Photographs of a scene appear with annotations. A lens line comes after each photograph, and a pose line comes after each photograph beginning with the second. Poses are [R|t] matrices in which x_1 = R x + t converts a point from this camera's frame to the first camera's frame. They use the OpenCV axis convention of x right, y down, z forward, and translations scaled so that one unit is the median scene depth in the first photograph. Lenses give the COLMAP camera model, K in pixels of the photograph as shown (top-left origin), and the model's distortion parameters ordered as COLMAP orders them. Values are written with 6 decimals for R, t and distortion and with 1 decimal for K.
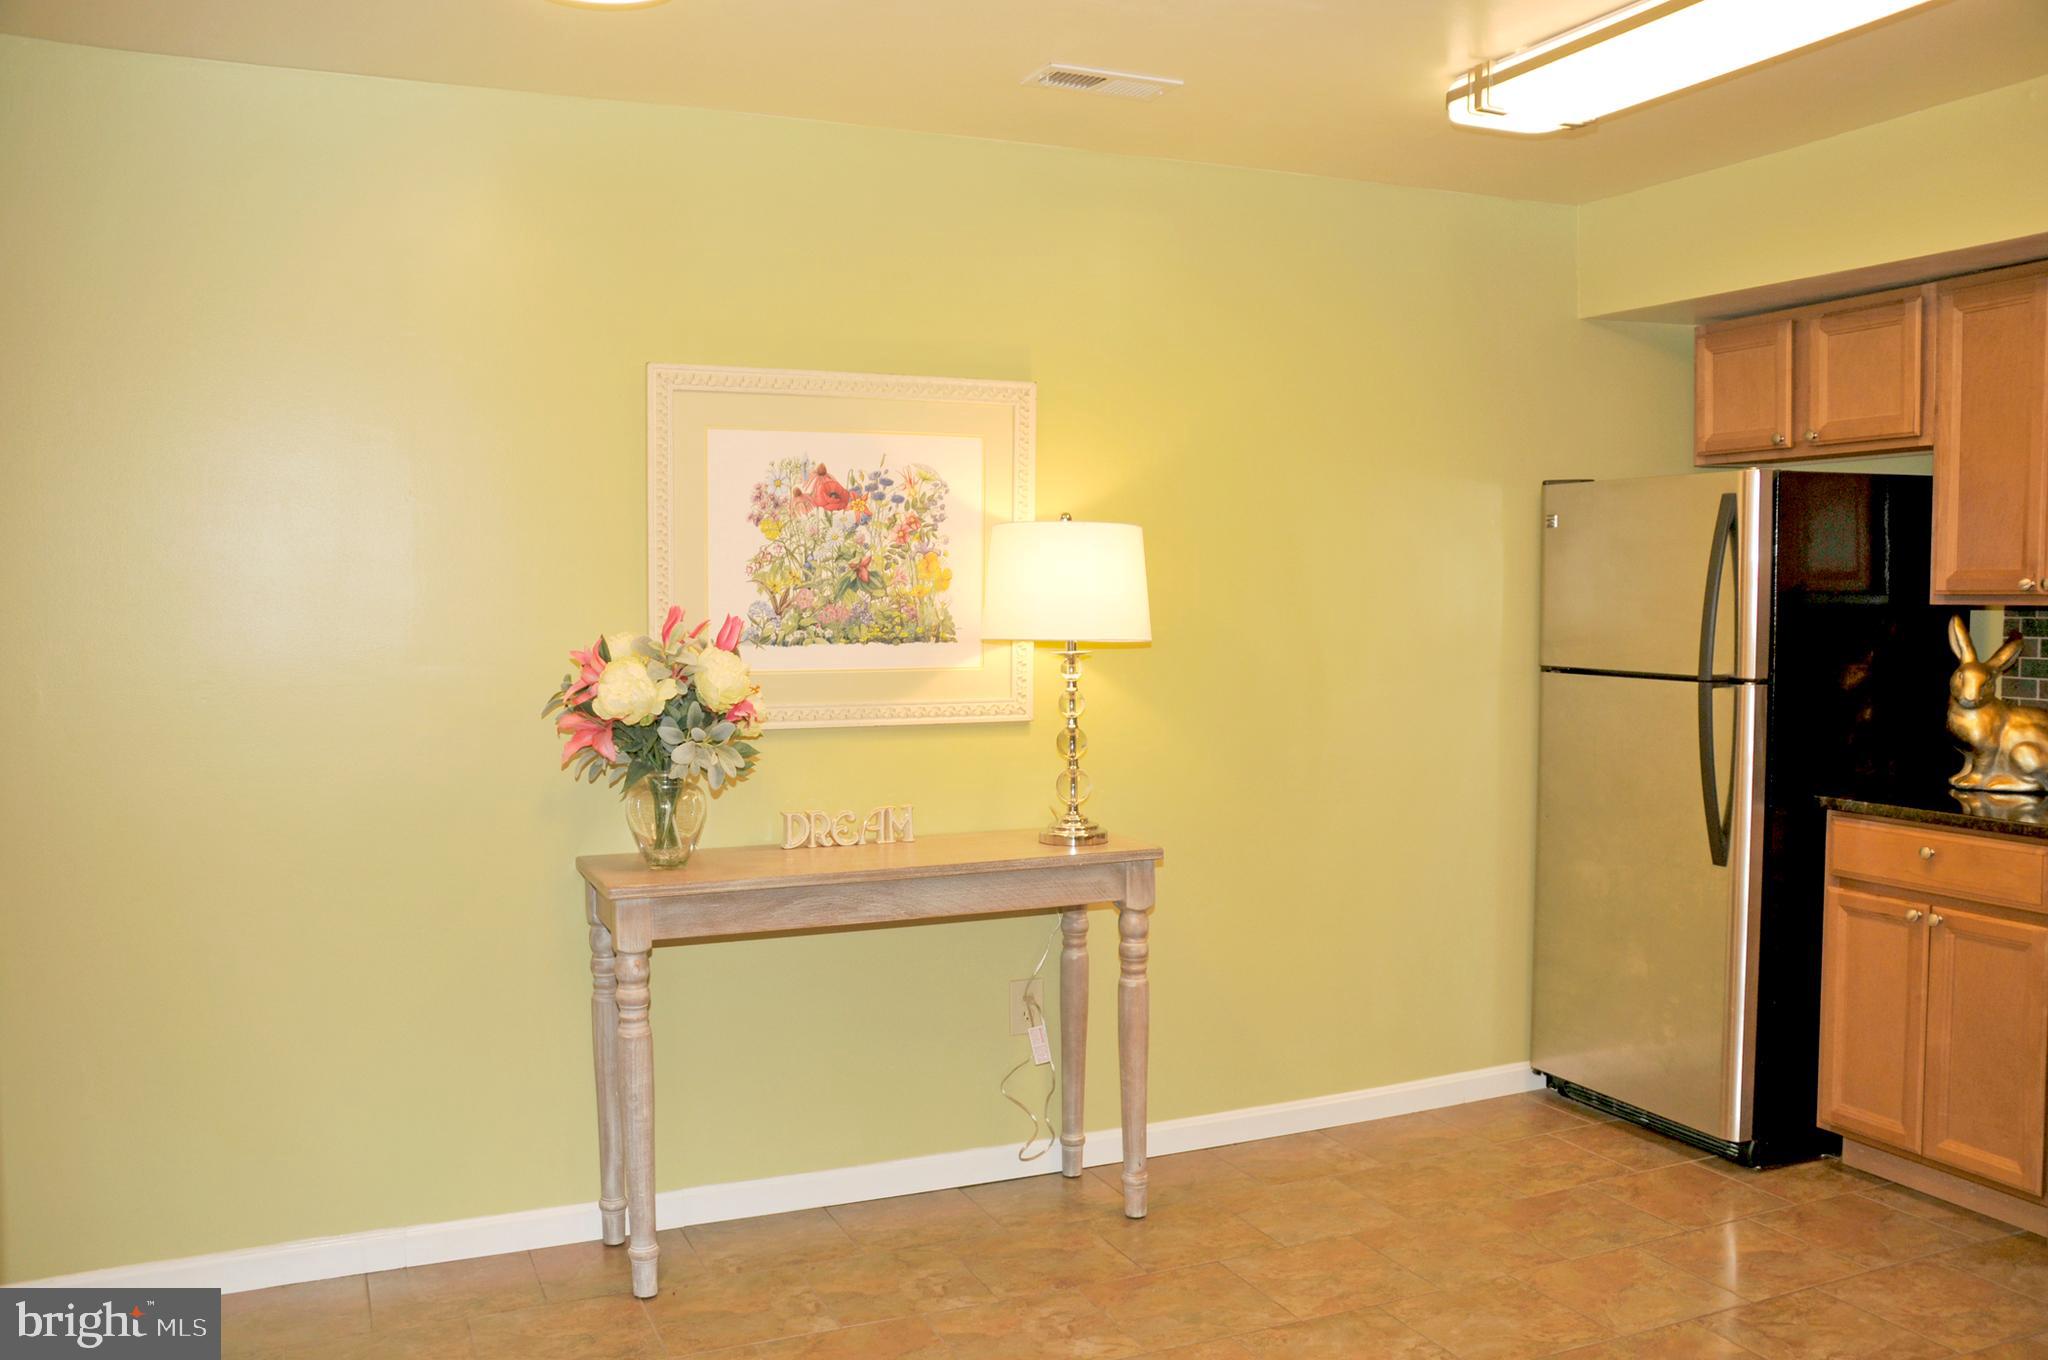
lens RADIAL K [[1703.1, 0, 1024.0], [0, 1703.1, 726.3], [0, 0, 1]] dist [-0.133210, 0.156375]
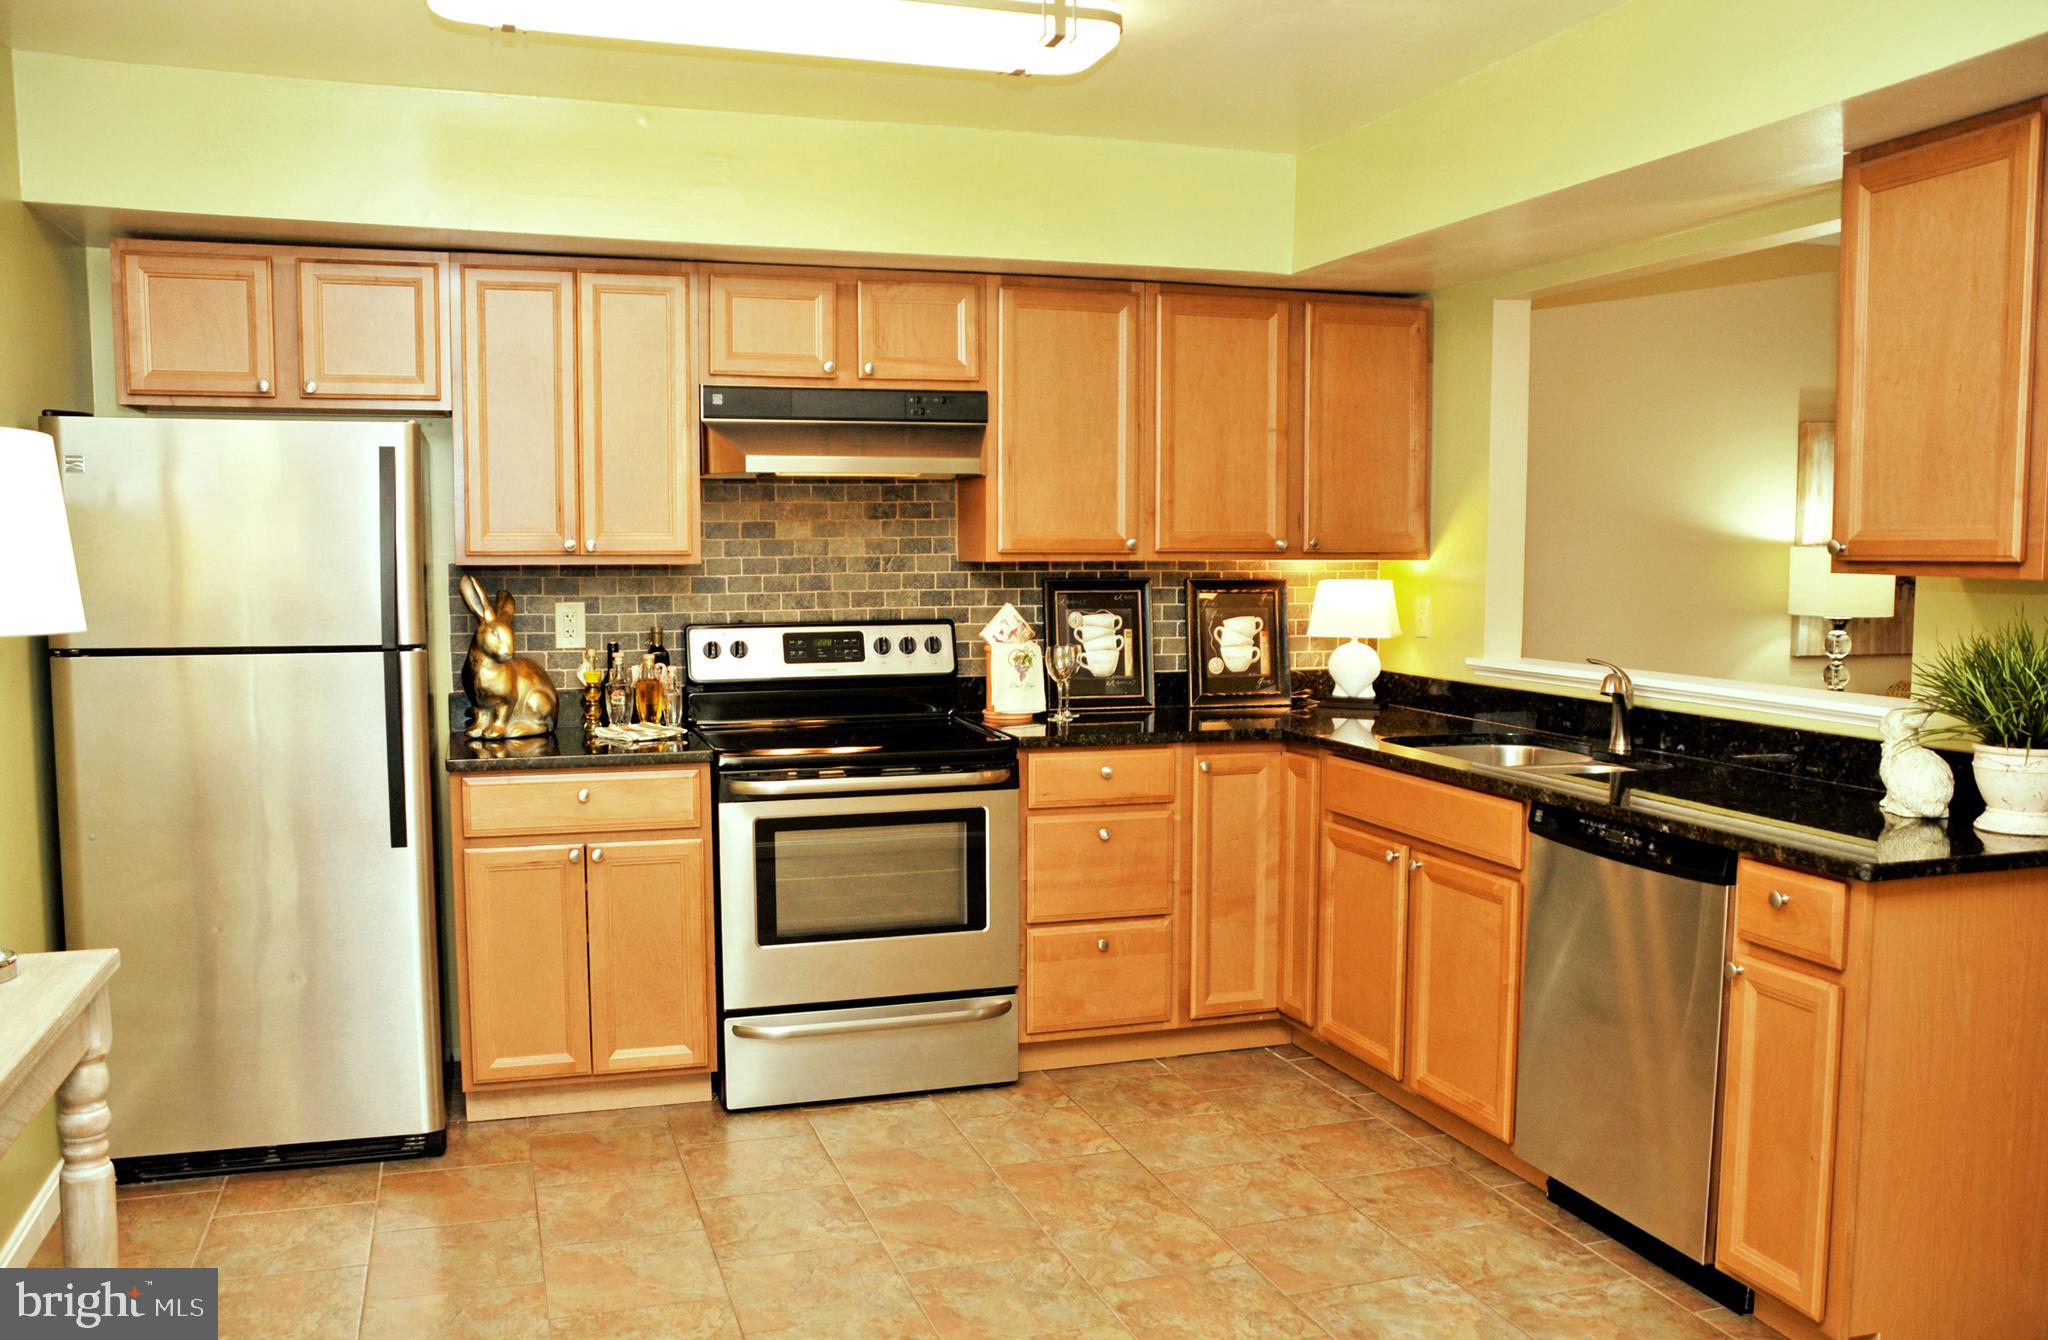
lens RADIAL K [[1708.1, 0, 1027.2], [0, 1708.1, 719.2], [0, 0, 1]] dist [-0.125233, 0.136102]
pose [[0.096536, -0.087040, 0.991516, -0.490929], [0.078587, 0.993726, 0.079583, -0.035406], [-0.992222, 0.070237, 0.102771, 0.576719]]
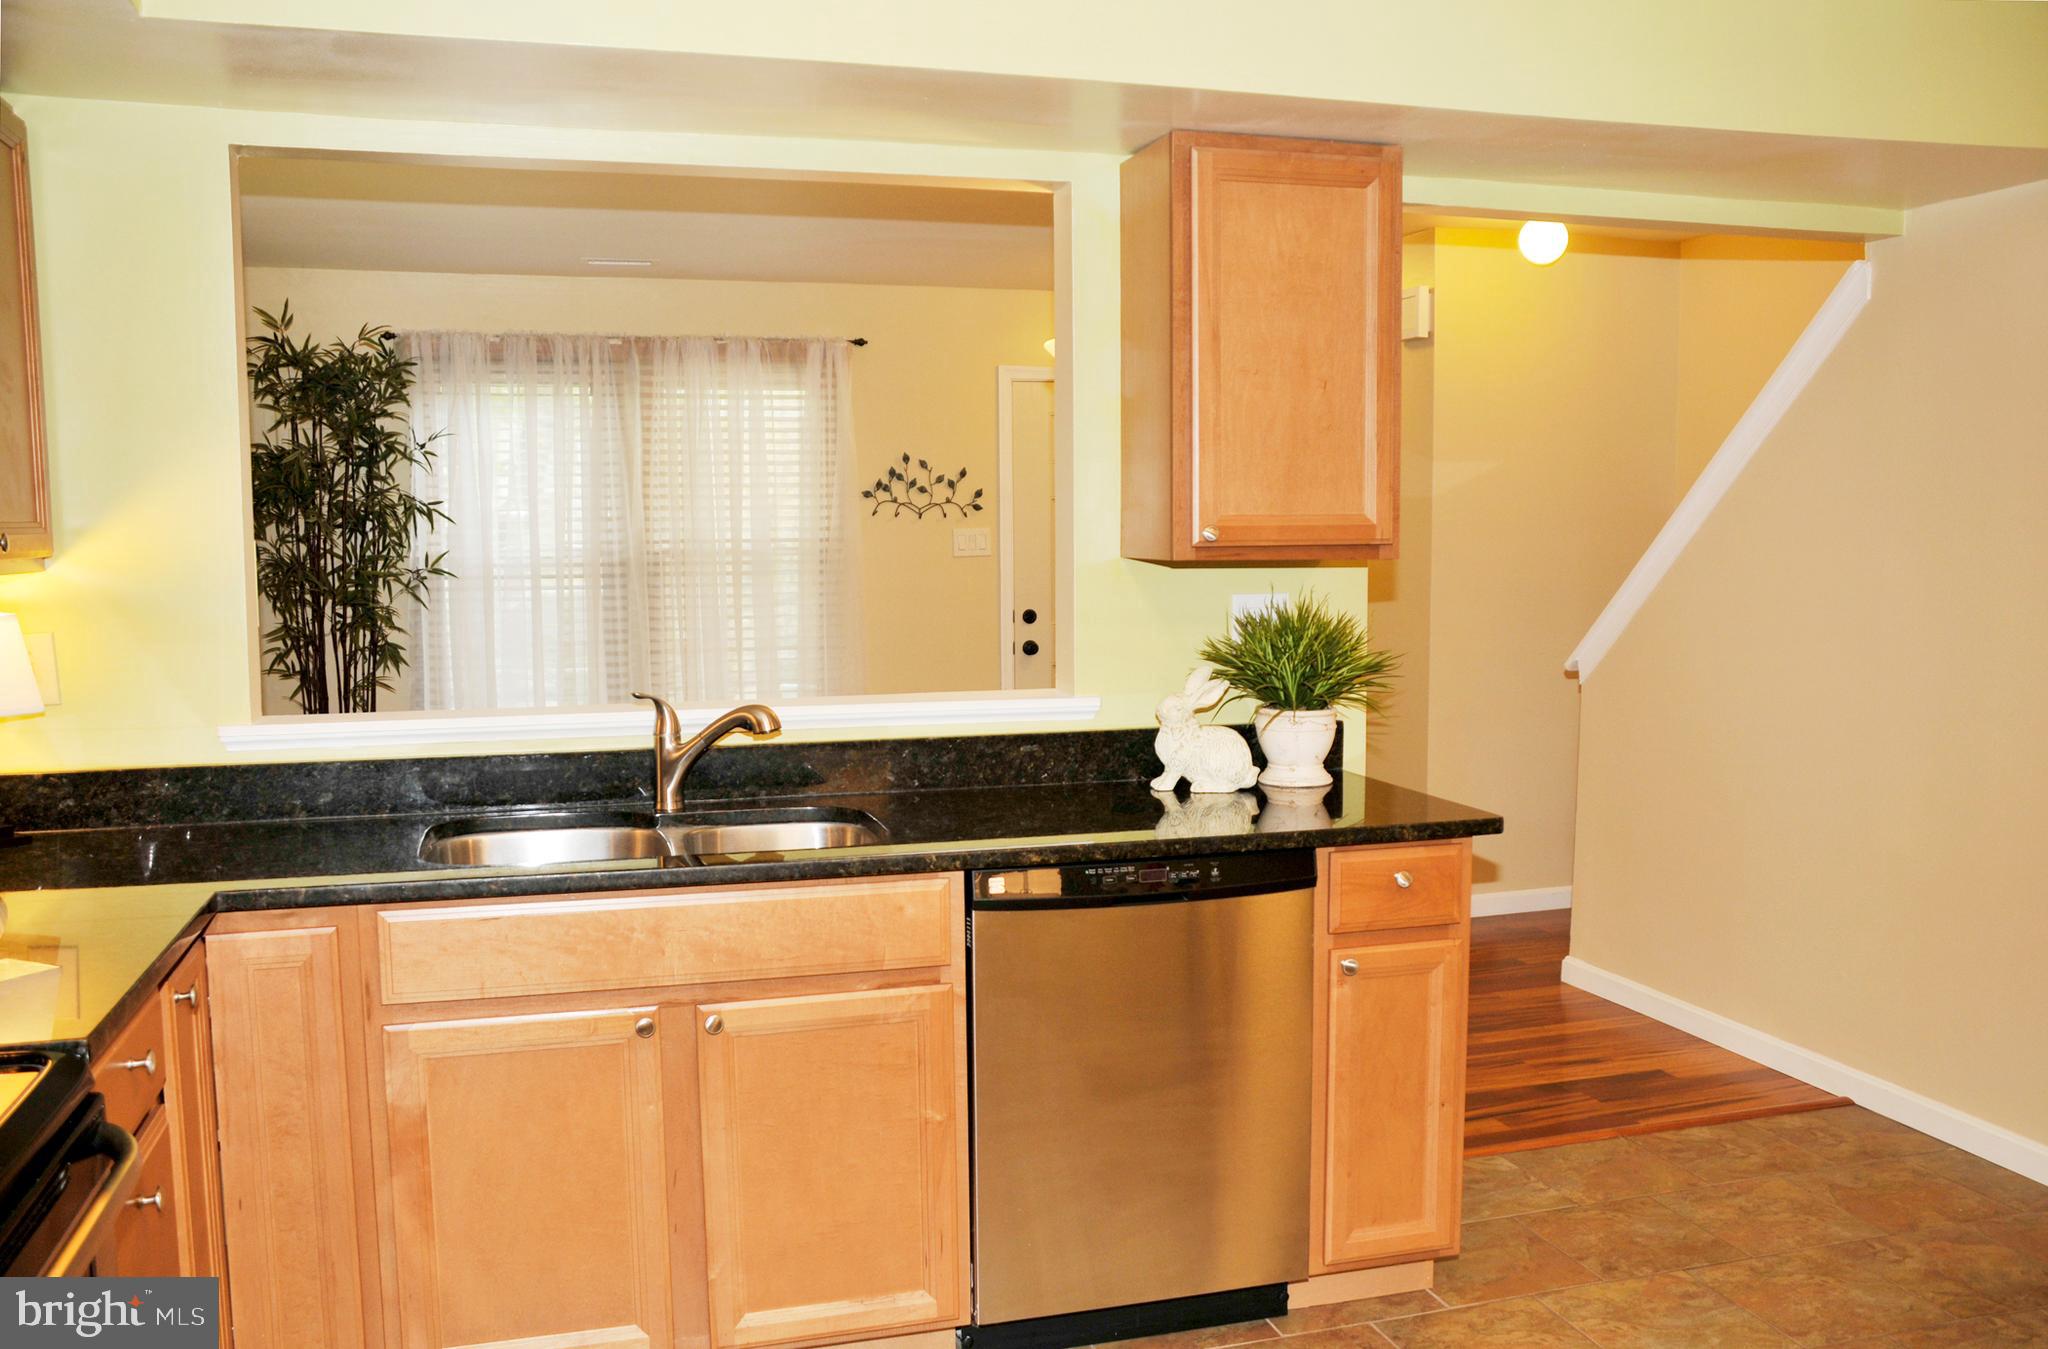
lens RADIAL K [[1713.5, 0, 1036.2], [0, 1713.5, 738.7], [0, 0, 1]] dist [-0.141001, 0.159671]
pose [[-0.992621, 0.002772, 0.121228, 0.333748], [0.026553, 0.980445, 0.194995, -0.087064], [-0.118316, 0.196775, -0.973283, 1.079450]]
